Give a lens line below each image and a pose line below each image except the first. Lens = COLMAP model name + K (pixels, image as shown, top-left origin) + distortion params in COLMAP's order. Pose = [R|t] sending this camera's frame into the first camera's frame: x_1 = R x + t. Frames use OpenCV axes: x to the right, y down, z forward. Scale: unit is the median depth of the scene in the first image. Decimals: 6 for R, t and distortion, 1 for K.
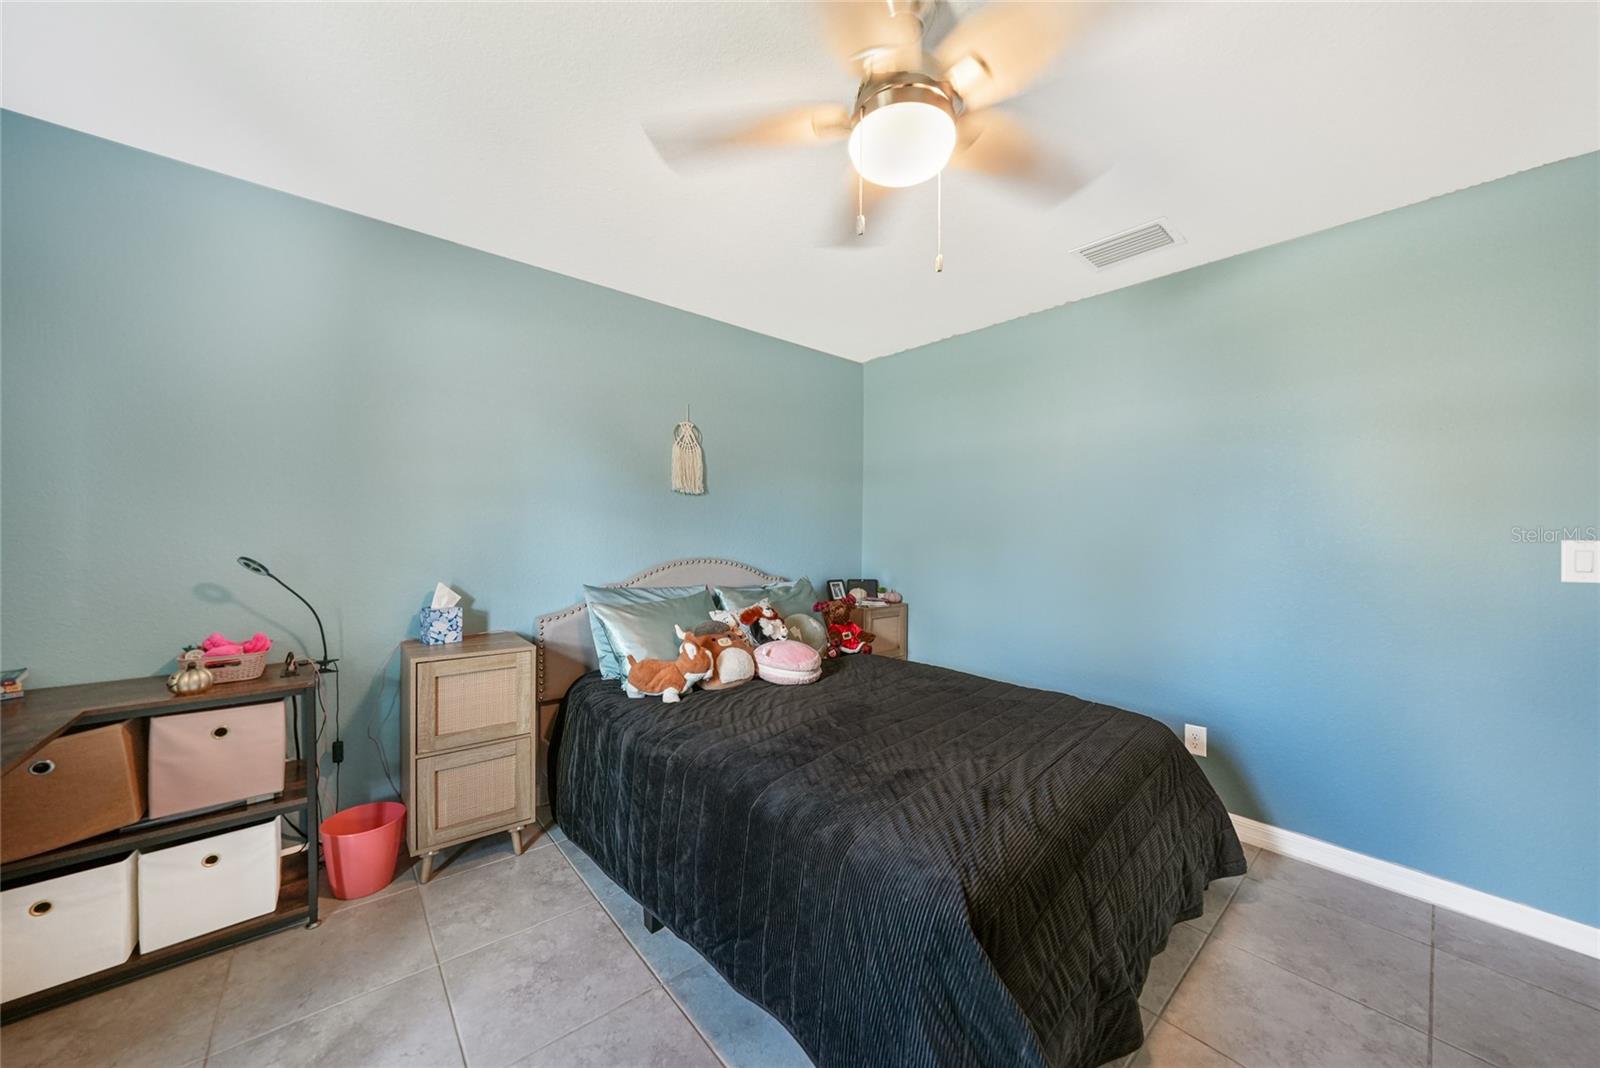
lens RADIAL K [[561.2, 0, 795.8], [0, 561.2, 533.3], [0, 0, 1]] dist [-0.027121, 0.006012]
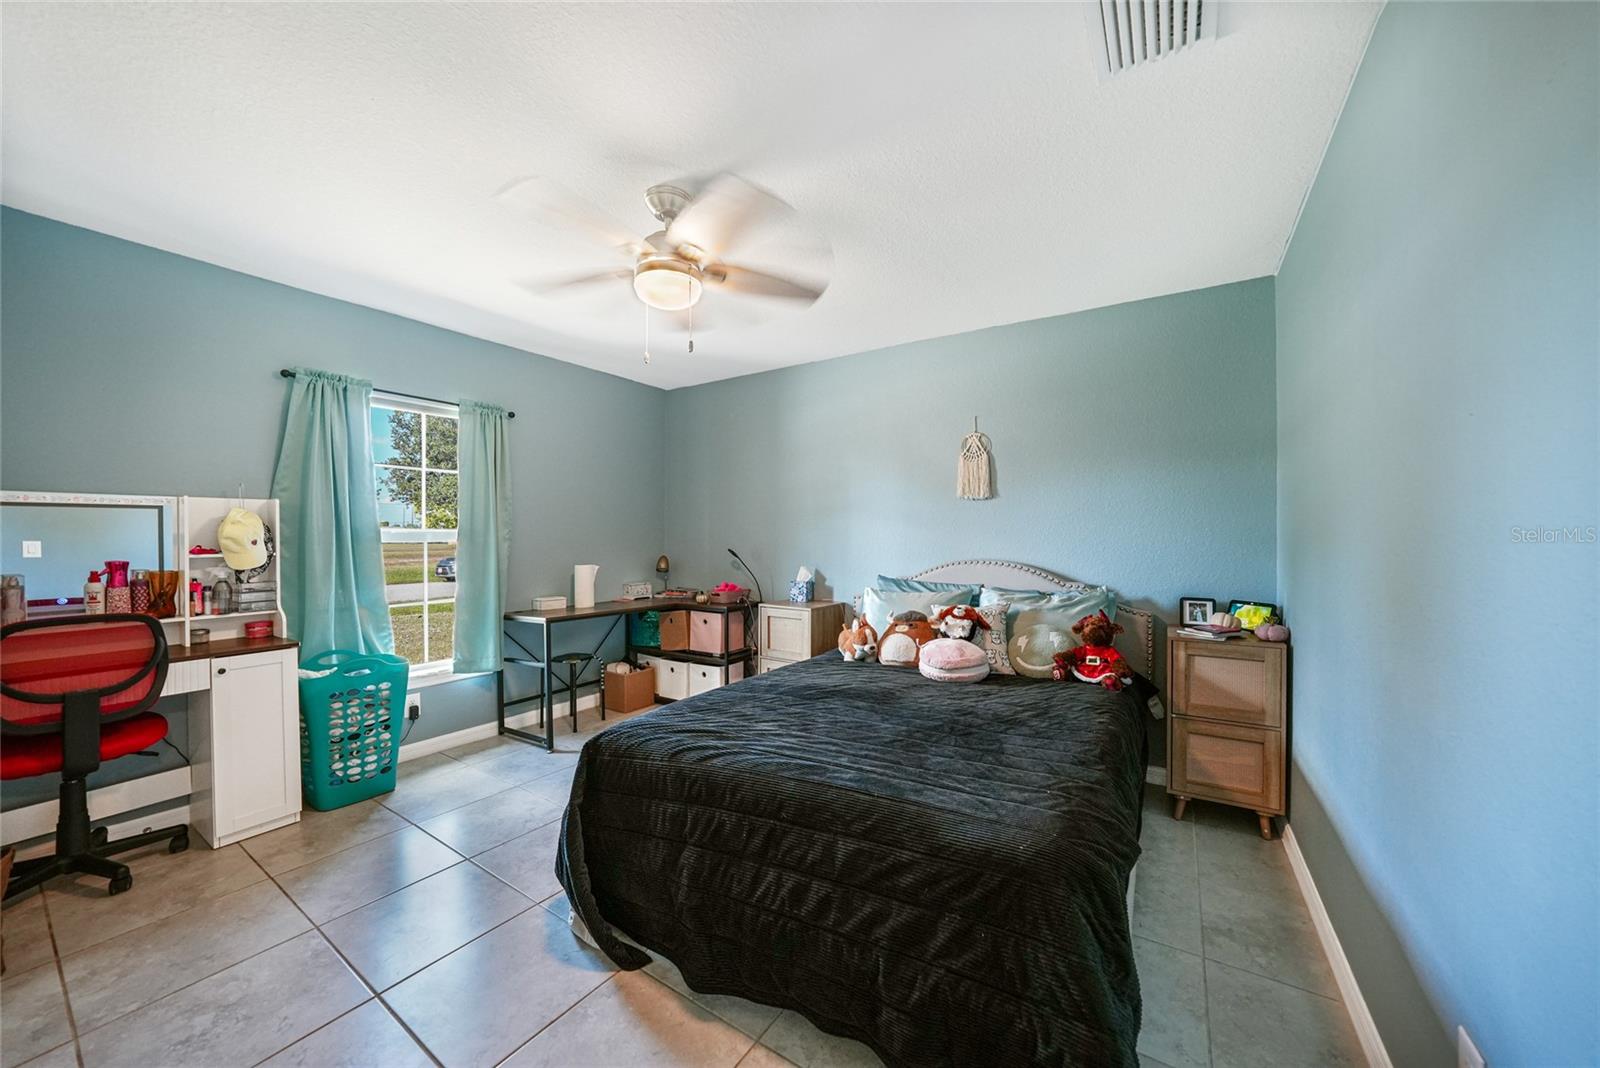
lens RADIAL K [[561.2, 0, 797.3], [0, 561.2, 540.5], [0, 0, 1]] dist [-0.027121, 0.006012]
pose [[0.284003, -0.003046, -0.958818, 1.156106], [0.004628, 0.999988, -0.001806, 0.014291], [0.958812, -0.003925, 0.284014, 0.572771]]
